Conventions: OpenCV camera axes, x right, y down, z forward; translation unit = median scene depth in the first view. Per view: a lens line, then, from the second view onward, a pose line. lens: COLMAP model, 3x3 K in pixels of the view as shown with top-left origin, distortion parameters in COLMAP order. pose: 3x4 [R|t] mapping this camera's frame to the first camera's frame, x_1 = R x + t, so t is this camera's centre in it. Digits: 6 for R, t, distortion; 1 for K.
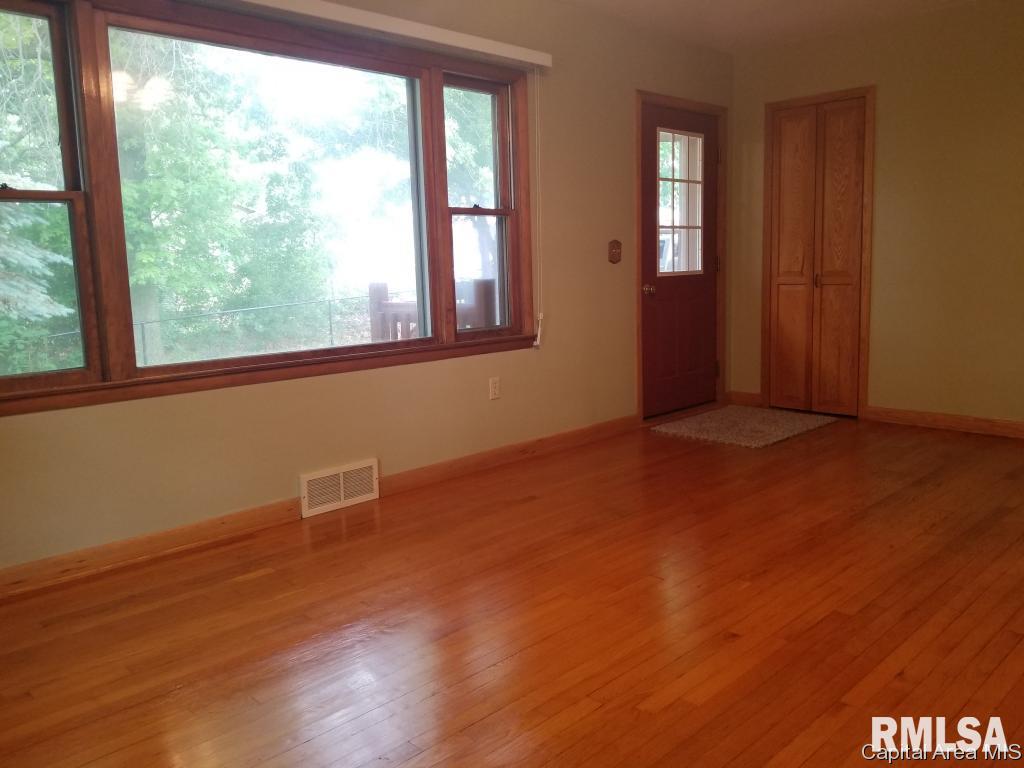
lens RADIAL K [[801.6, 0, 518.0], [0, 801.6, 375.6], [0, 0, 1]] dist [0.036957, -0.077633]
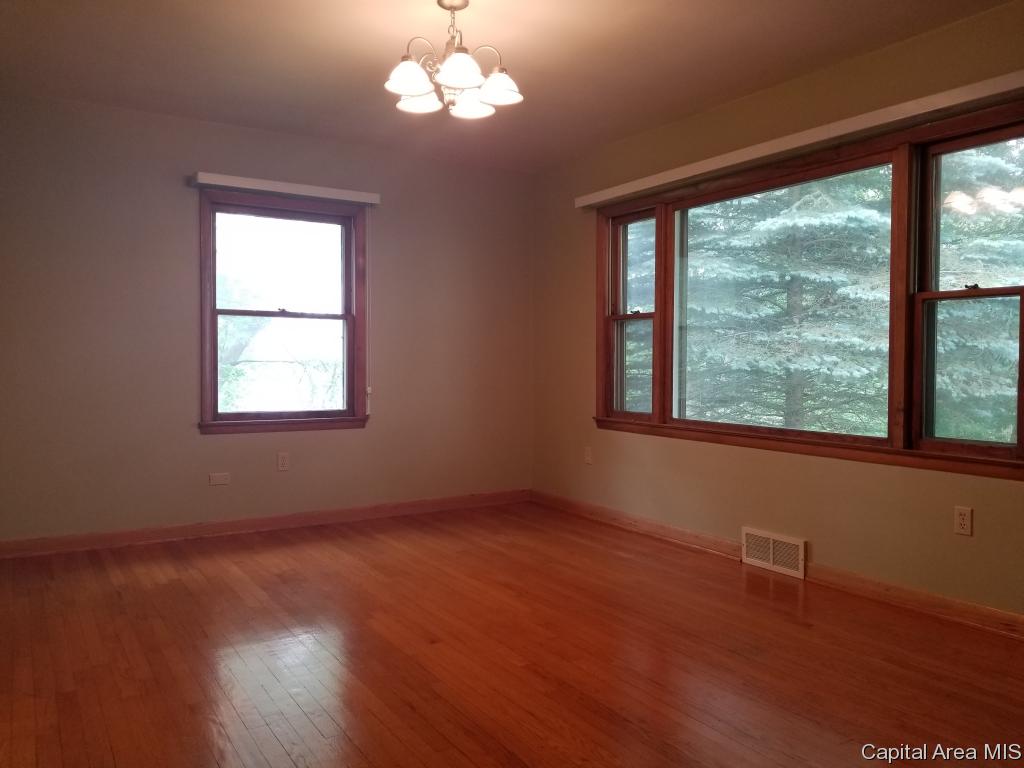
lens RADIAL K [[801.6, 0, 515.4], [0, 801.6, 388.2], [0, 0, 1]] dist [0.036957, -0.077633]
pose [[-0.216219, 0.058868, -0.974569, 0.998609], [-0.140420, 0.985928, 0.090708, -0.147140], [0.966194, 0.156462, -0.204910, 0.896413]]
